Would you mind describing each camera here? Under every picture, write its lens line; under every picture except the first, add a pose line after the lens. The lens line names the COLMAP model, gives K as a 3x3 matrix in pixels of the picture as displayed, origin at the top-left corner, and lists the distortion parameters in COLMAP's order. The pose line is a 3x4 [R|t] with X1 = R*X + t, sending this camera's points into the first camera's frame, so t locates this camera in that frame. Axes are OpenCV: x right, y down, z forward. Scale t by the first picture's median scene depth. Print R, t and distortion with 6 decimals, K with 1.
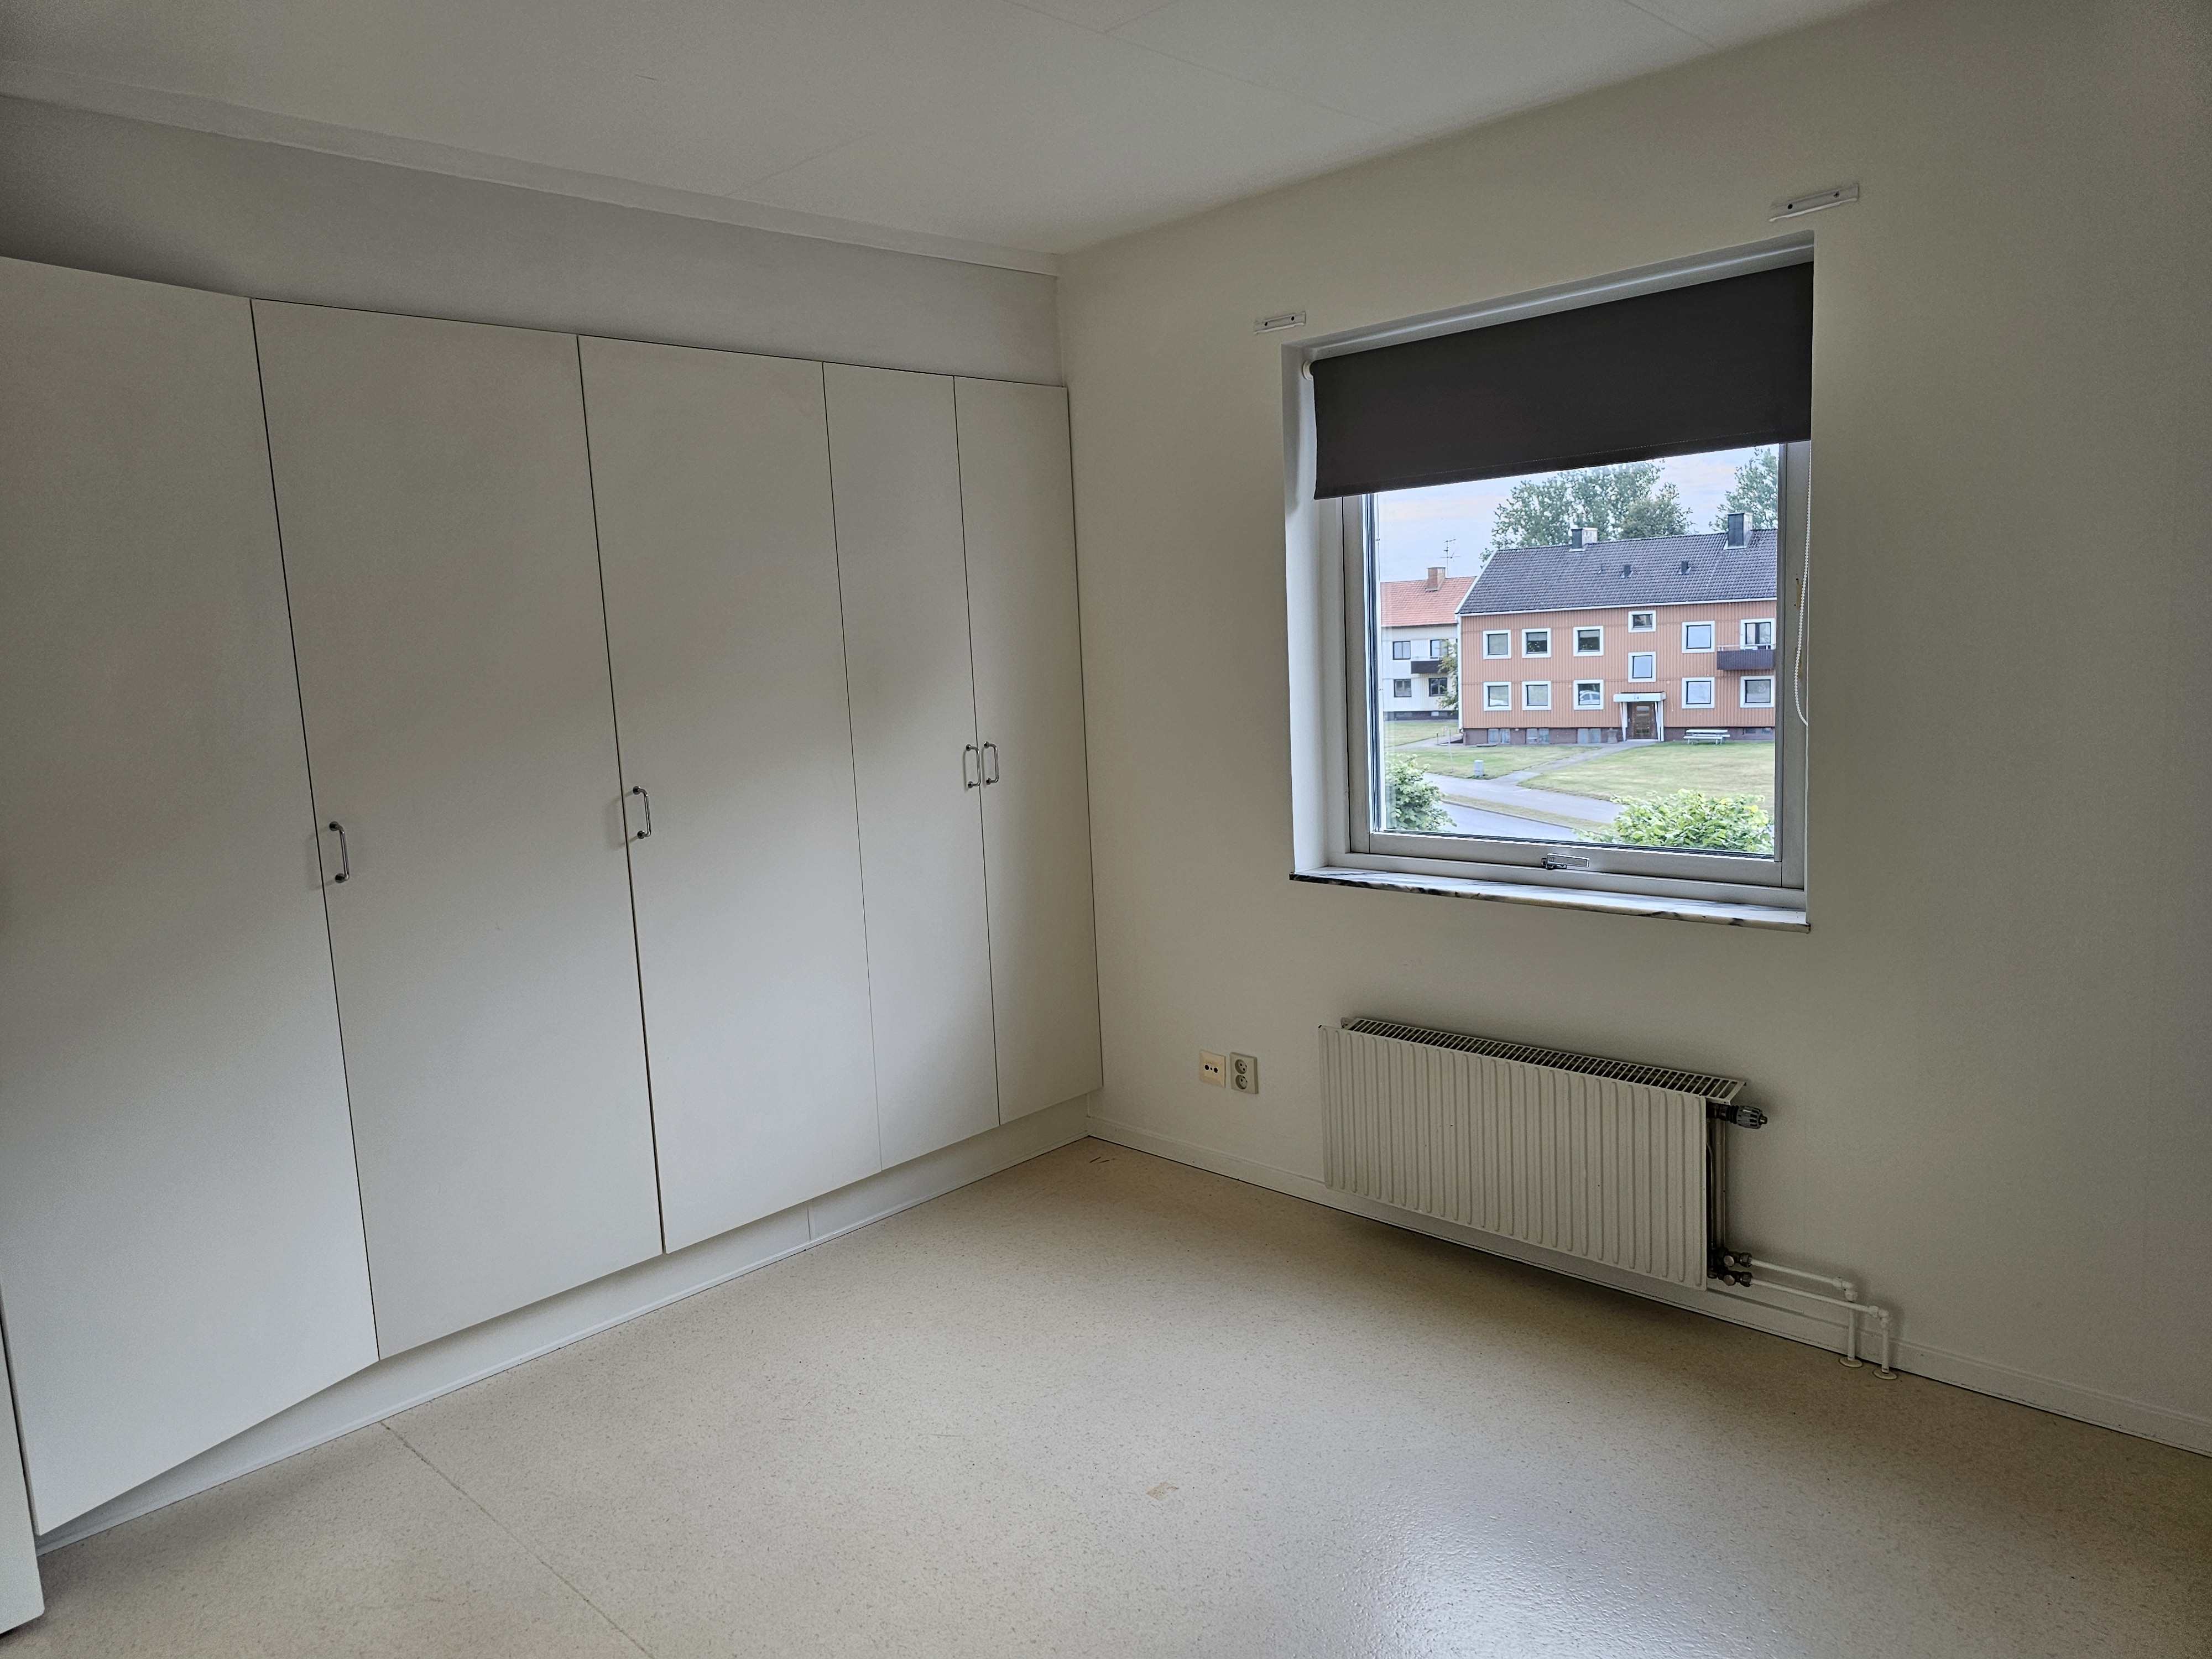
lens RADIAL K [[1480.2, 0, 1102.3], [0, 1480.2, 834.3], [0, 0, 1]] dist [0.008484, -0.008104]
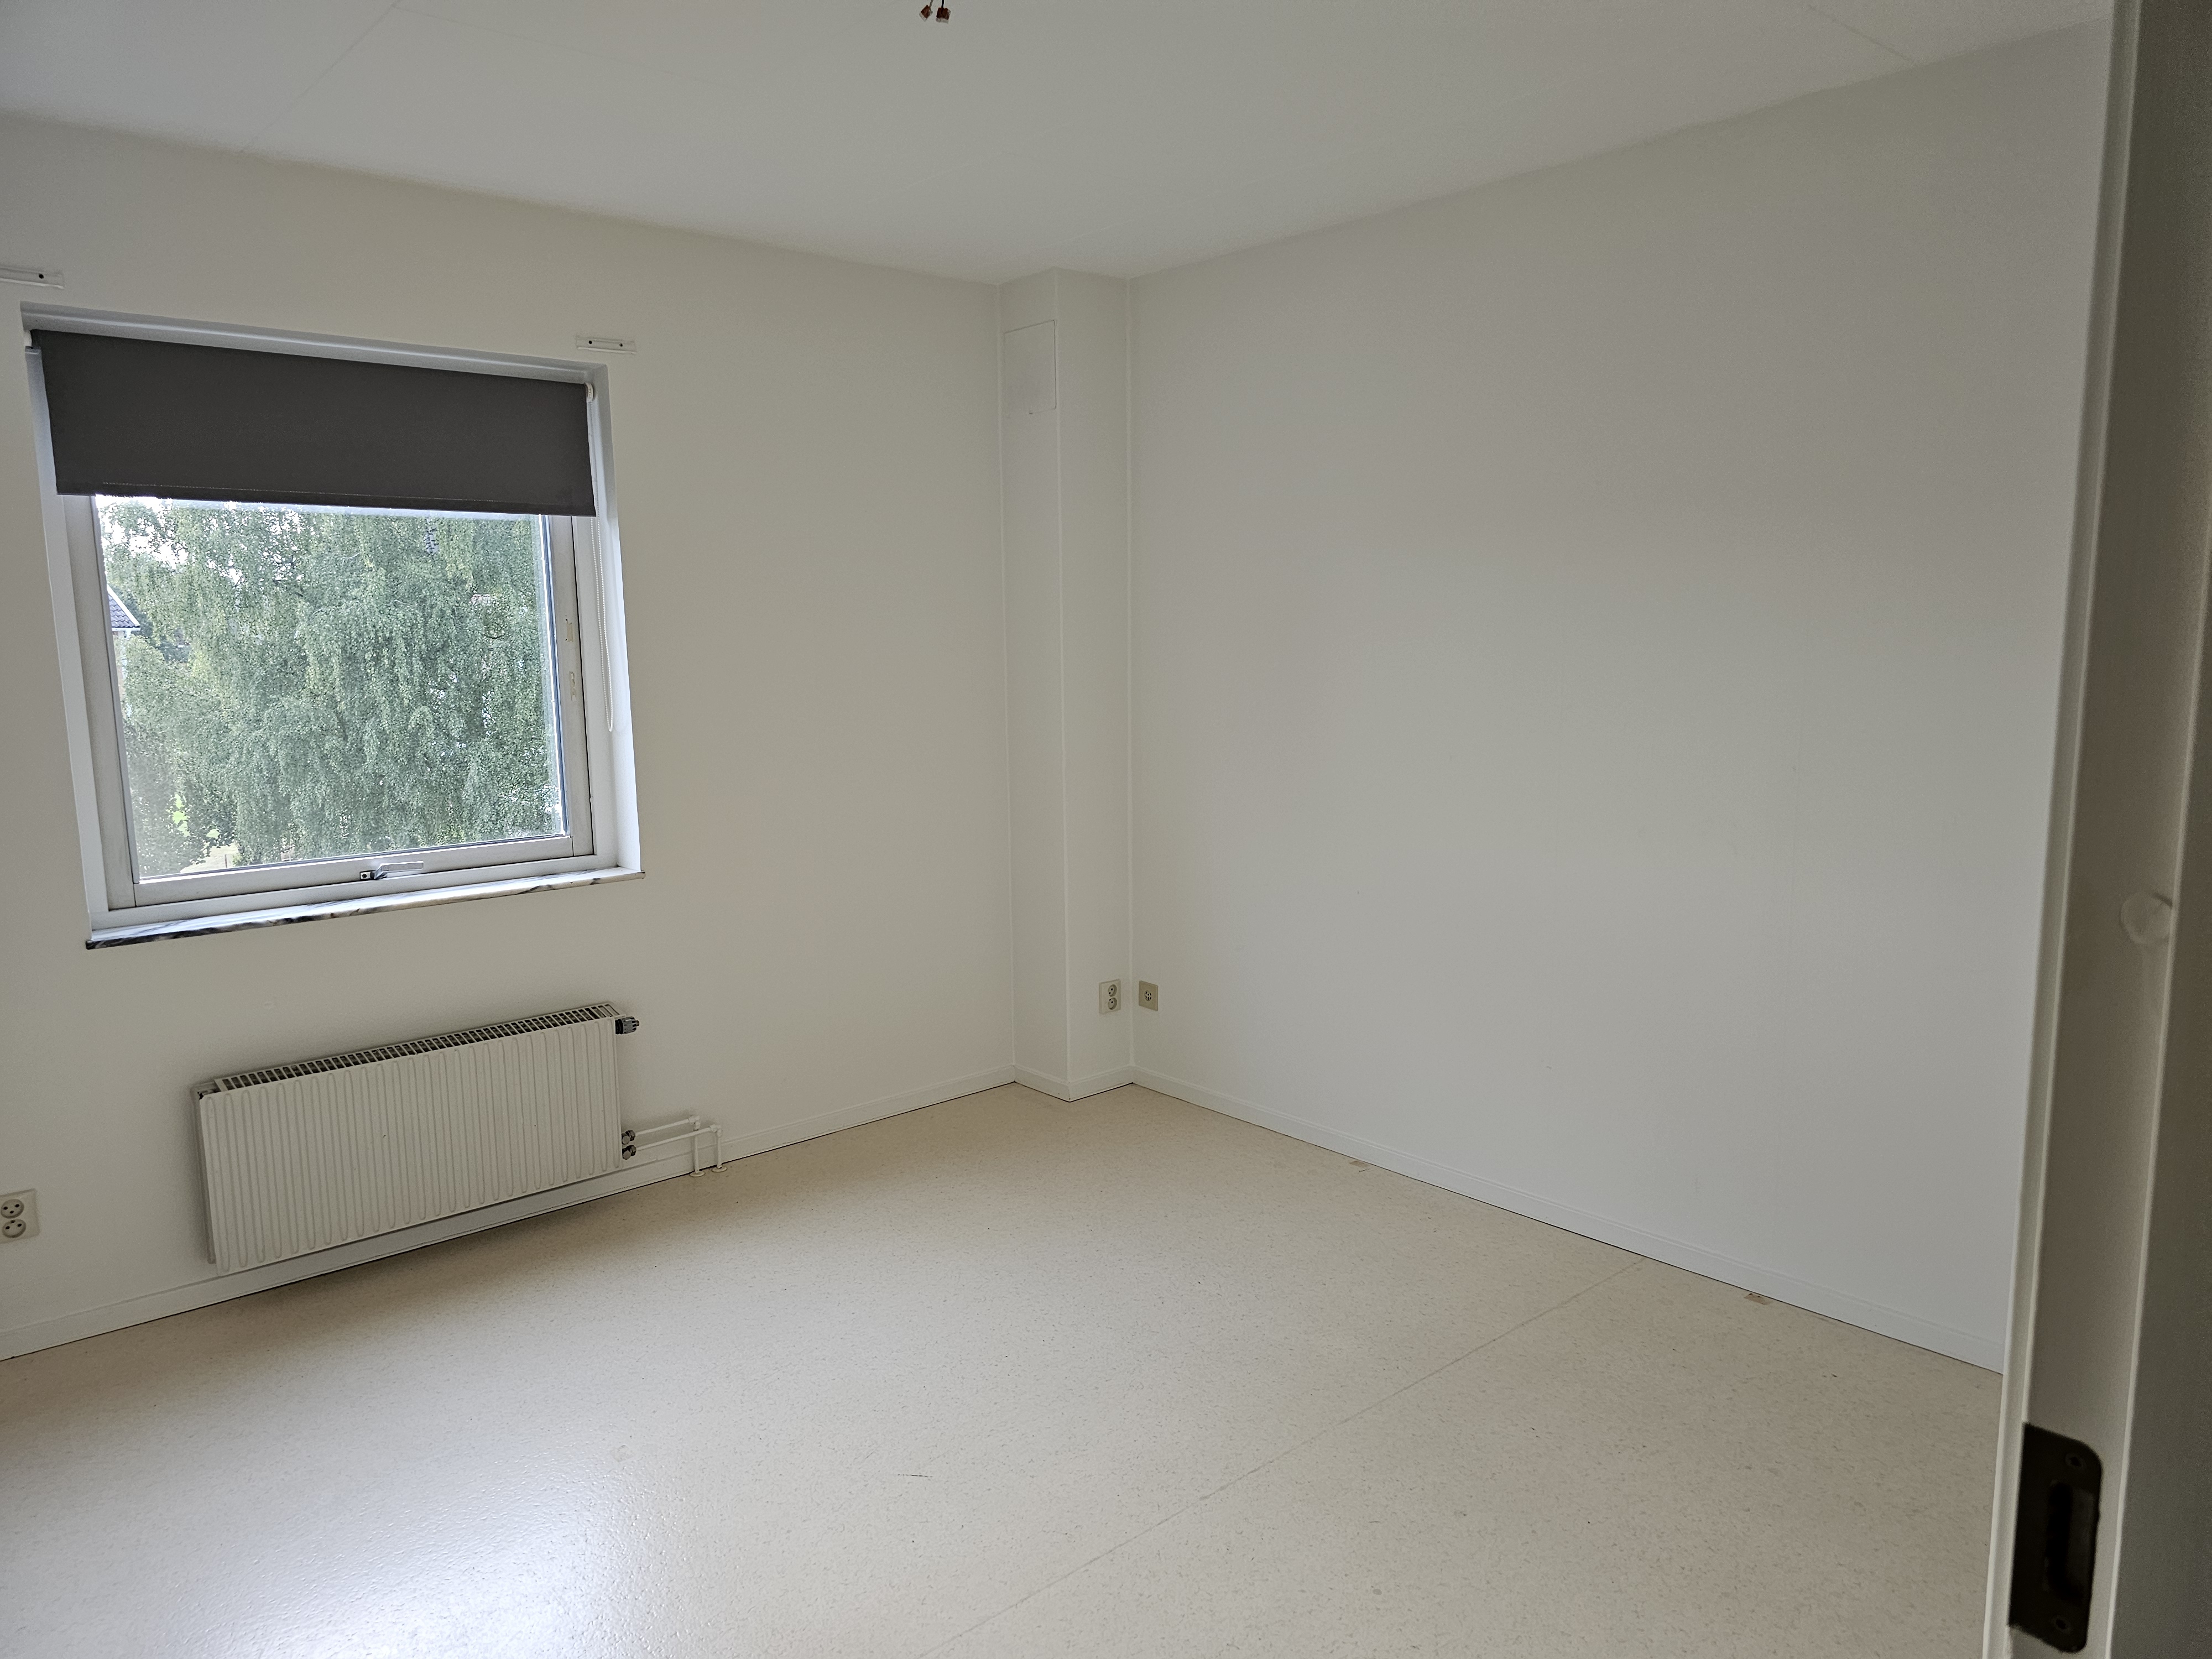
lens RADIAL K [[1480.2, 0, 1106.4], [0, 1480.2, 829.7], [0, 0, 1]] dist [0.008484, -0.008104]
pose [[0.065427, -0.095778, 0.993250, -0.716592], [0.141108, 0.986268, 0.085810, -0.028883], [-0.987830, 0.134541, 0.078044, 0.395818]]
